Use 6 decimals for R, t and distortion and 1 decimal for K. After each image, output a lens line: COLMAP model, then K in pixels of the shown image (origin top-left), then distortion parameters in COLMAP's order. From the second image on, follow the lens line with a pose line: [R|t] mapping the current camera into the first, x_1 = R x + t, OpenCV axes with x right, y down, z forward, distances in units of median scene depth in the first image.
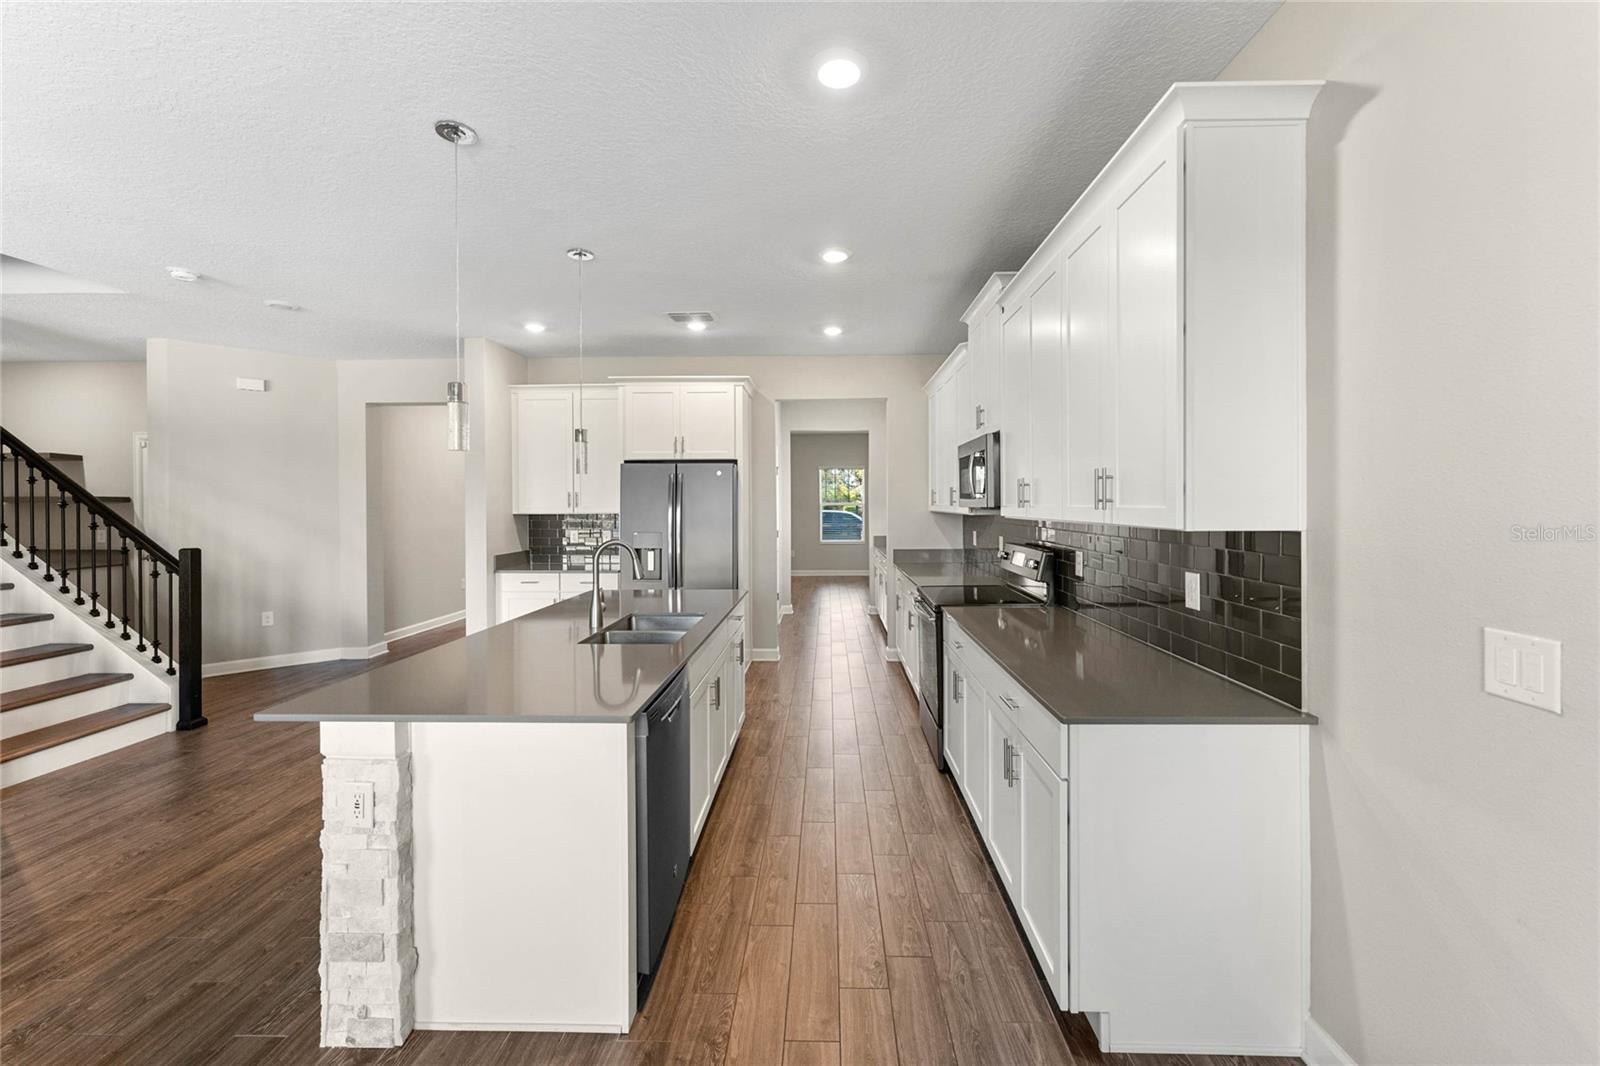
lens RADIAL K [[643.9, 0, 810.0], [0, 643.9, 524.4], [0, 0, 1]] dist [0.000638, 0.000159]
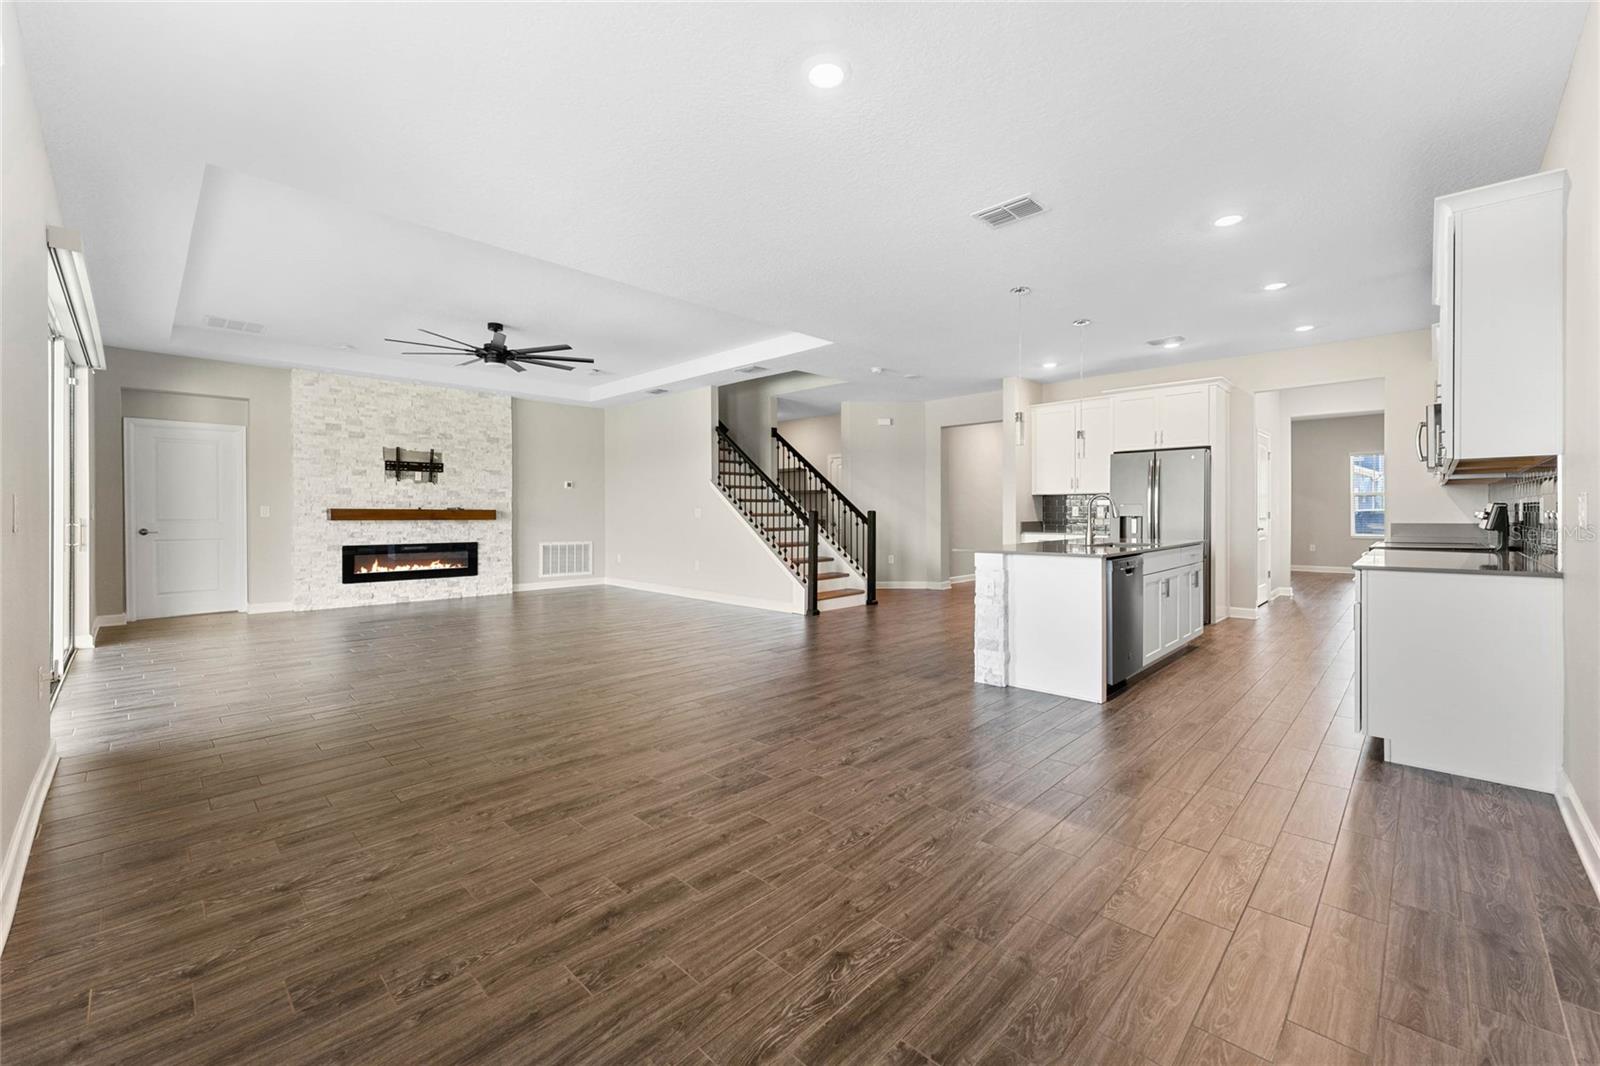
lens RADIAL K [[648.9, 0, 817.8], [0, 648.9, 510.2], [0, 0, 1]] dist [-0.000731, -0.000187]
pose [[0.747632, -0.003626, -0.664104, 0.159512], [-0.018191, 0.999498, -0.025937, 0.072780], [0.663864, 0.031472, 0.747191, -0.448233]]
